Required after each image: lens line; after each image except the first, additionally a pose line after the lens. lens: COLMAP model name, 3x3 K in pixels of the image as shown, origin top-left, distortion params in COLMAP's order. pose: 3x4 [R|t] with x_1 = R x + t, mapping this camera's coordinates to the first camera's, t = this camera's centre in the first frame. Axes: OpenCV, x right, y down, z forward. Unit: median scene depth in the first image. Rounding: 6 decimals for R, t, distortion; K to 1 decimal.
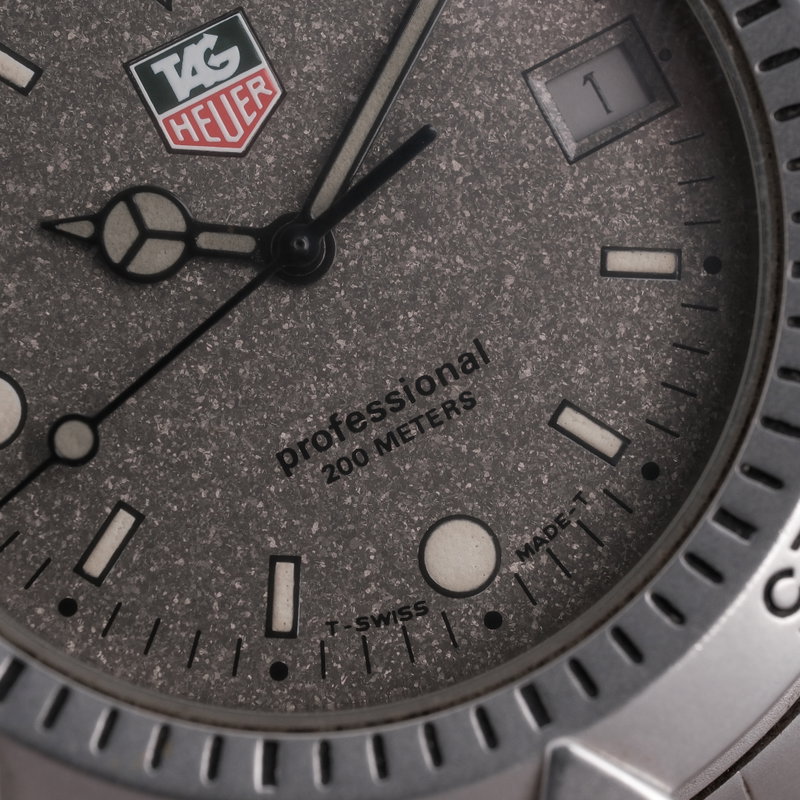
lens RADIAL K [[1624.9, 0, 371.8], [0, 1624.9, 365.2], [0, 0, 1]] dist [-0.006652, 0.000000]
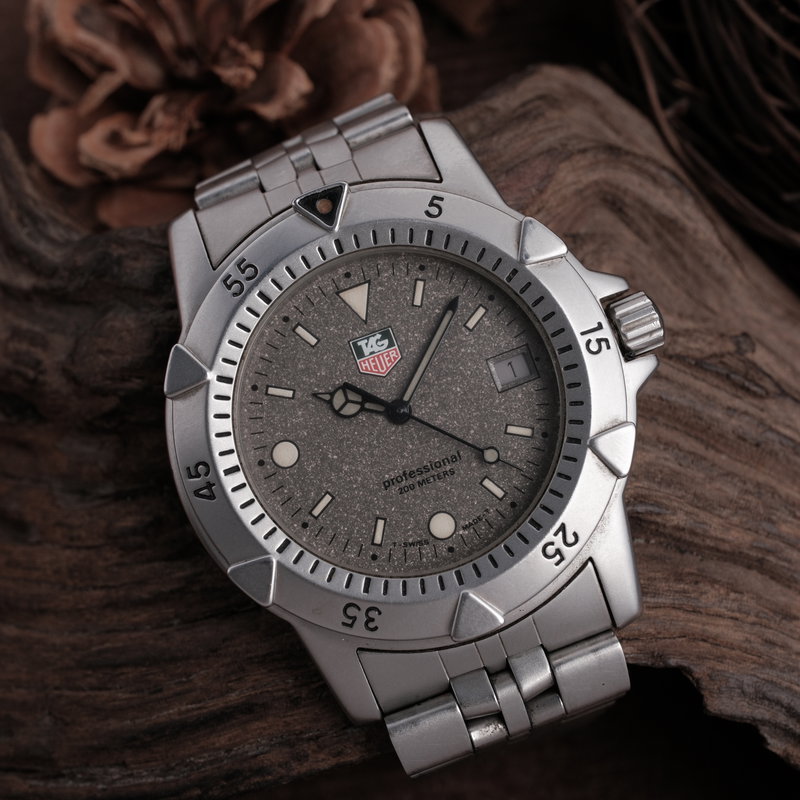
lens RADIAL K [[1624.9, 0, 396.8], [0, 1624.9, 402.1], [0, 0, 1]] dist [-0.006652, 0.000000]
pose [[0.985209, 0.117996, -0.124258, 0.303358], [-0.125515, 0.990593, -0.054503, 0.068196], [0.116658, 0.069293, 0.990752, -1.837683]]
